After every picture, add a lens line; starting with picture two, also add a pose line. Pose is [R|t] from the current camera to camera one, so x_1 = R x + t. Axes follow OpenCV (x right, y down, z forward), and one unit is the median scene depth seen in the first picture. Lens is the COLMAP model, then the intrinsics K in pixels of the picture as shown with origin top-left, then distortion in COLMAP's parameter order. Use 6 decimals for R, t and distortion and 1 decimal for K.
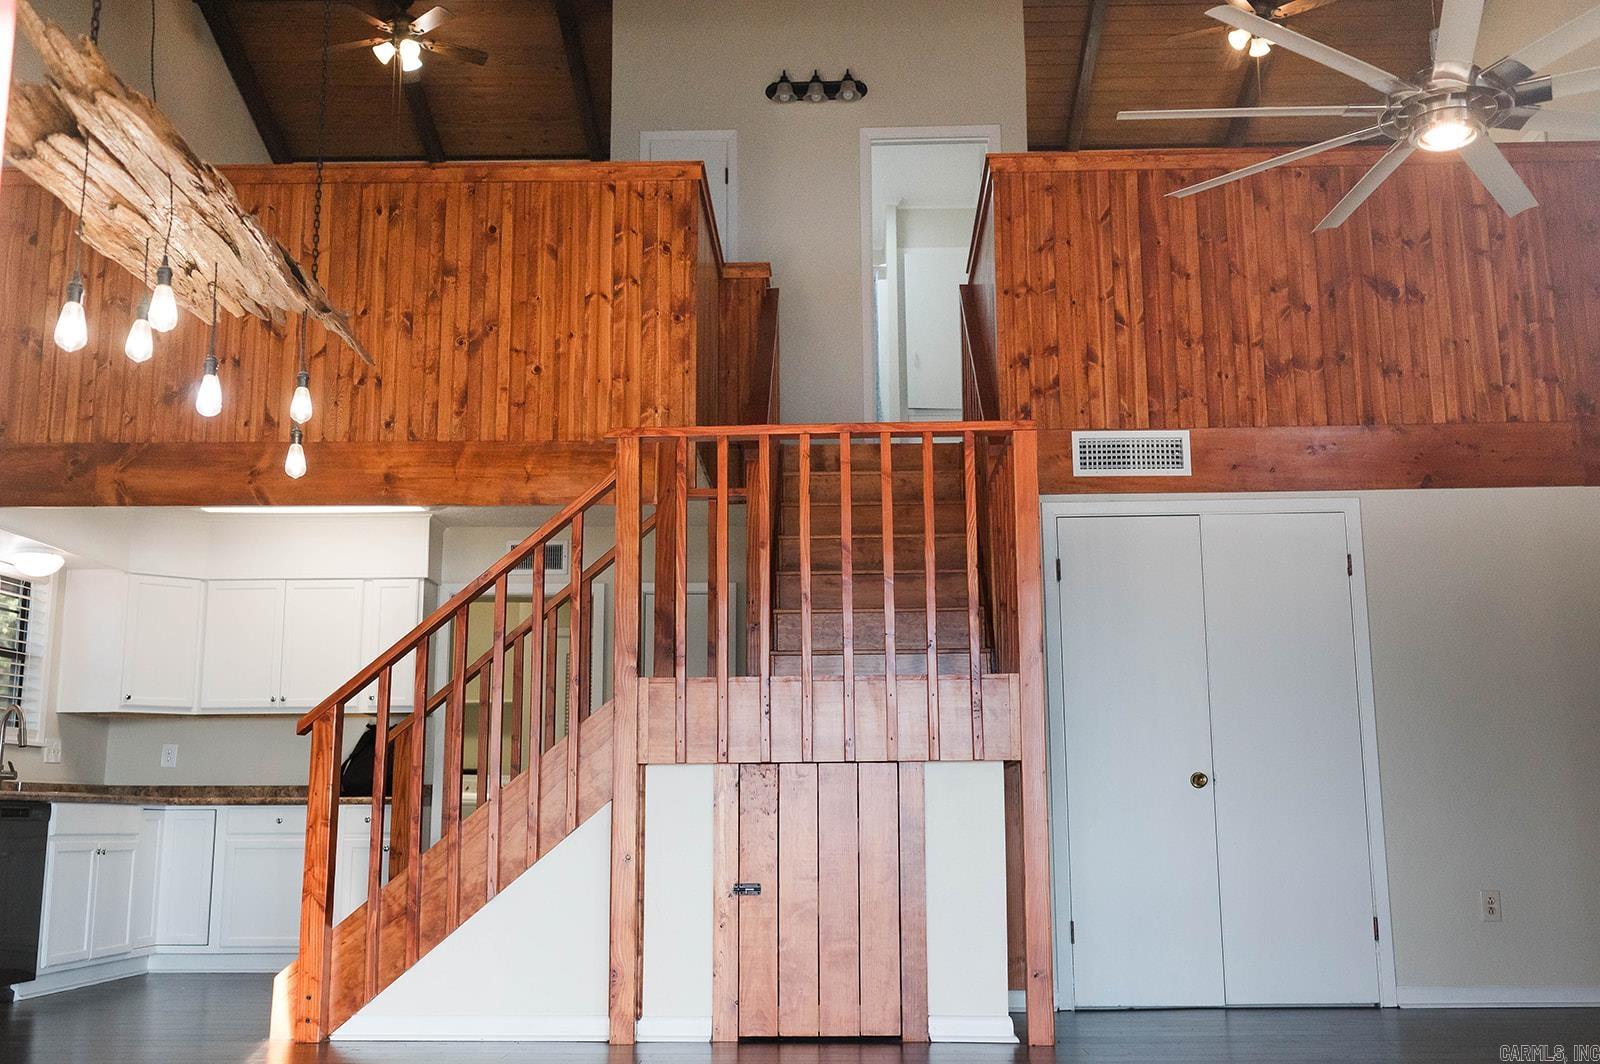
lens RADIAL K [[1578.7, 0, 796.5], [0, 1578.7, 526.1], [0, 0, 1]] dist [0.003006, 0.000000]
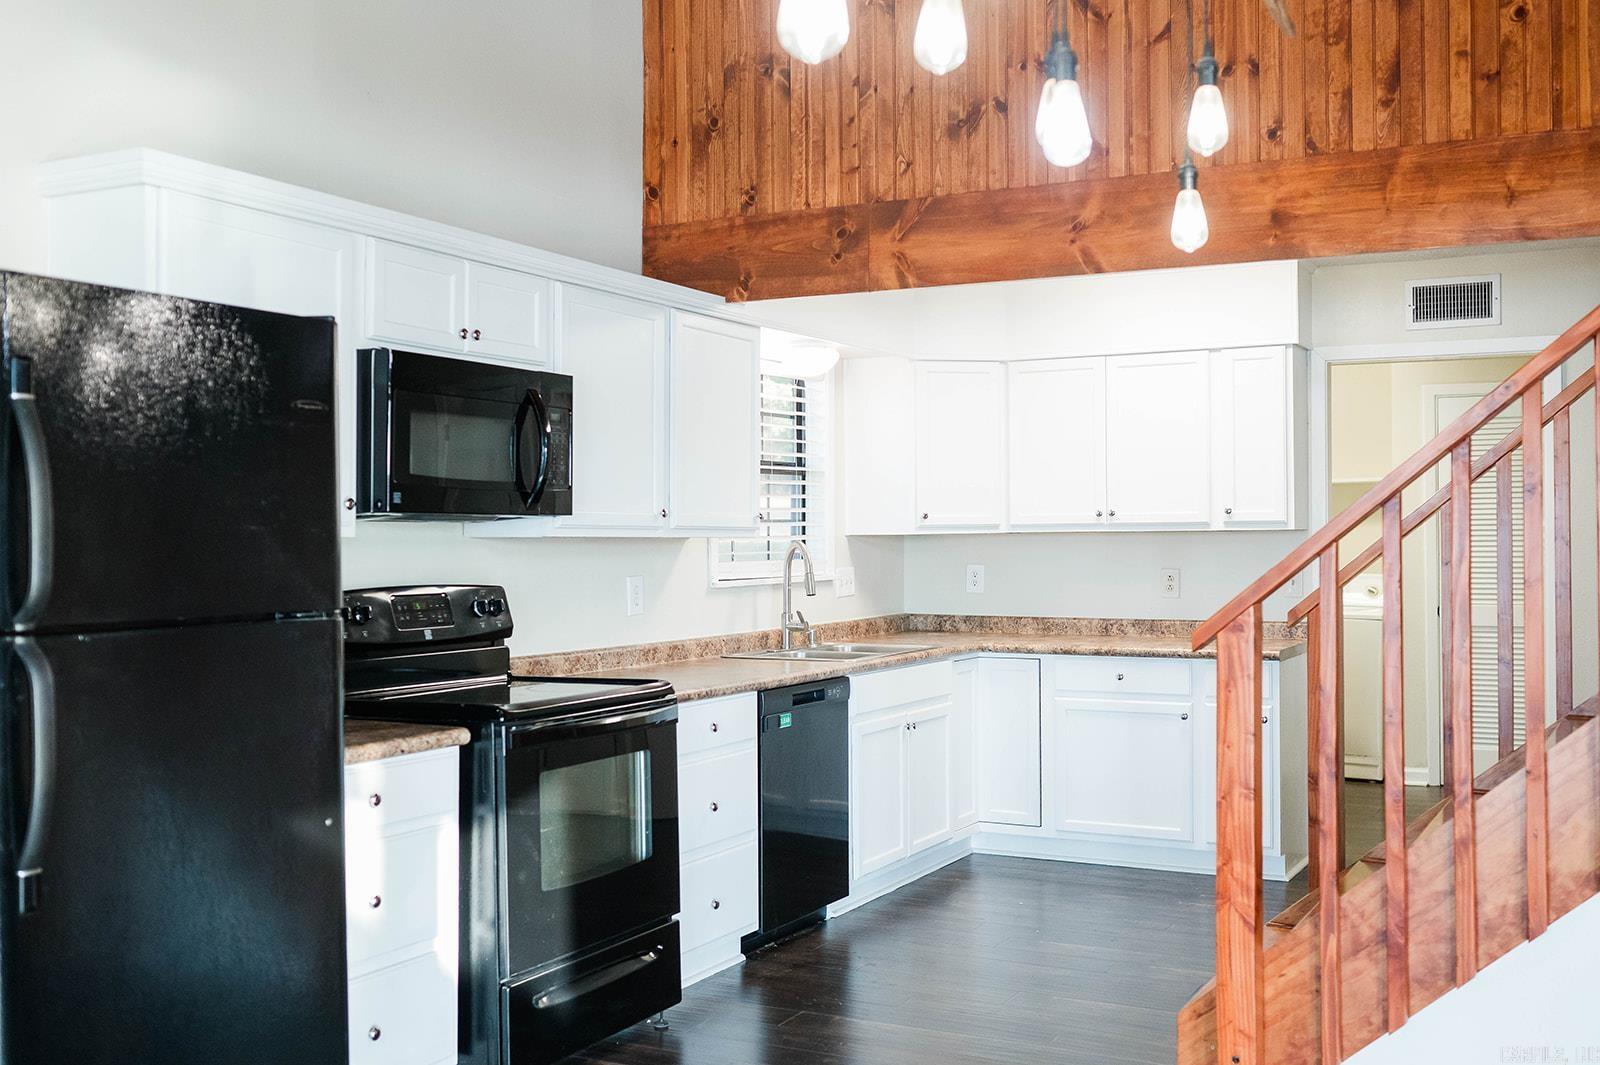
lens RADIAL K [[1578.7, 0, 806.0], [0, 1578.7, 527.8], [0, 0, 1]] dist [0.003006, 0.000000]
pose [[0.895818, -0.000288, -0.444421, -0.142256], [0.083492, 0.982303, 0.167657, -0.030031], [0.436508, -0.187296, 0.879989, 0.313968]]
